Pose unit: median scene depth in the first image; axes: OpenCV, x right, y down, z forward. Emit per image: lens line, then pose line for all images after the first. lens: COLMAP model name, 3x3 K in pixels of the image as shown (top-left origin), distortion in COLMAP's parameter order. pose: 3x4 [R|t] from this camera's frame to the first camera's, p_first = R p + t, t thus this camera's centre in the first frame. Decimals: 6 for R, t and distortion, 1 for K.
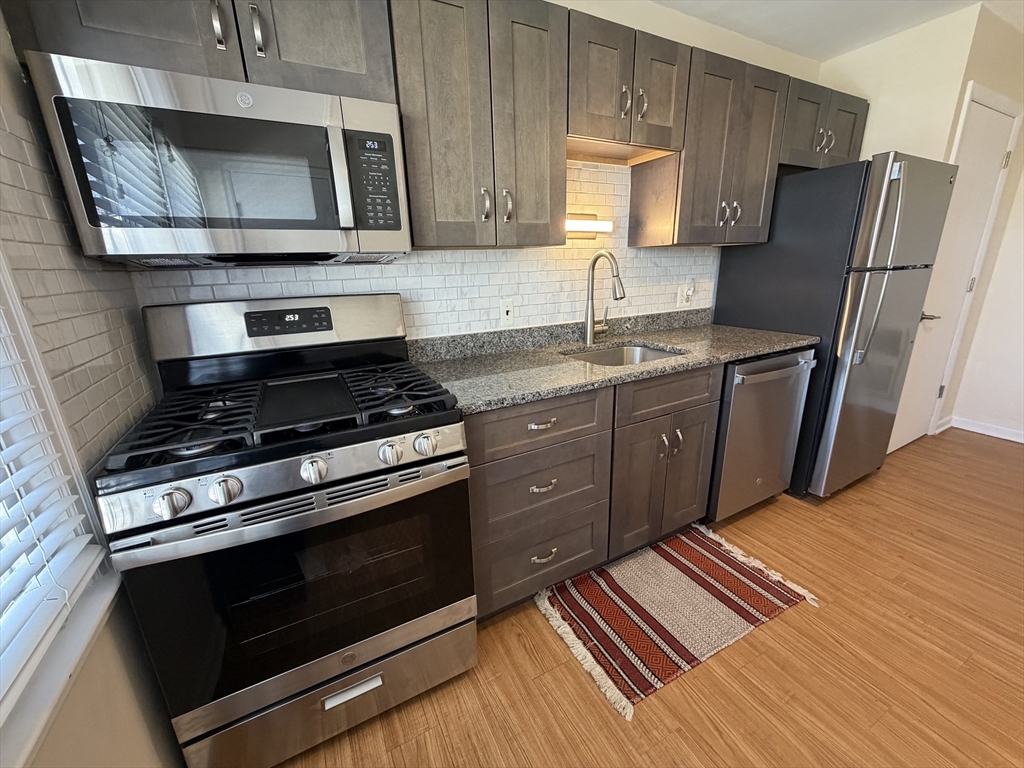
lens RADIAL K [[407.1, 0, 509.8], [0, 407.1, 384.9], [0, 0, 1]] dist [0.000568, -0.000152]
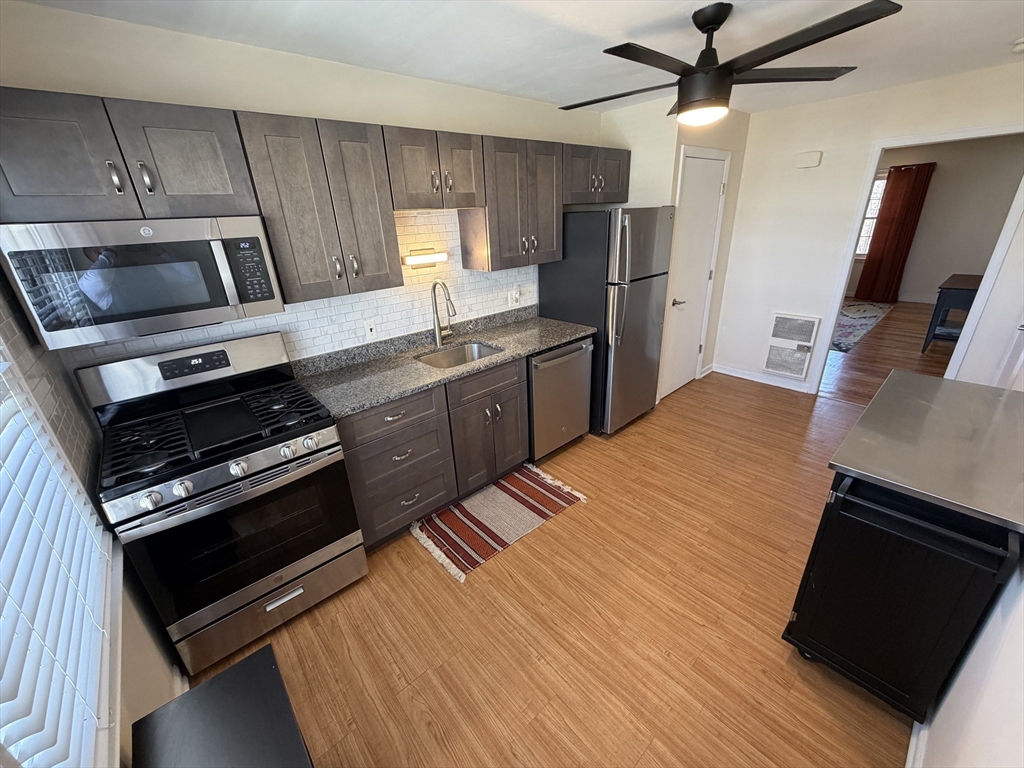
lens RADIAL K [[407.1, 0, 509.8], [0, 407.1, 384.9], [0, 0, 1]] dist [0.000568, -0.000152]
pose [[0.971840, -0.104070, 0.211415, 0.169668], [0.082544, 0.990693, 0.108232, -0.134051], [-0.220711, -0.087733, 0.971385, -0.508353]]
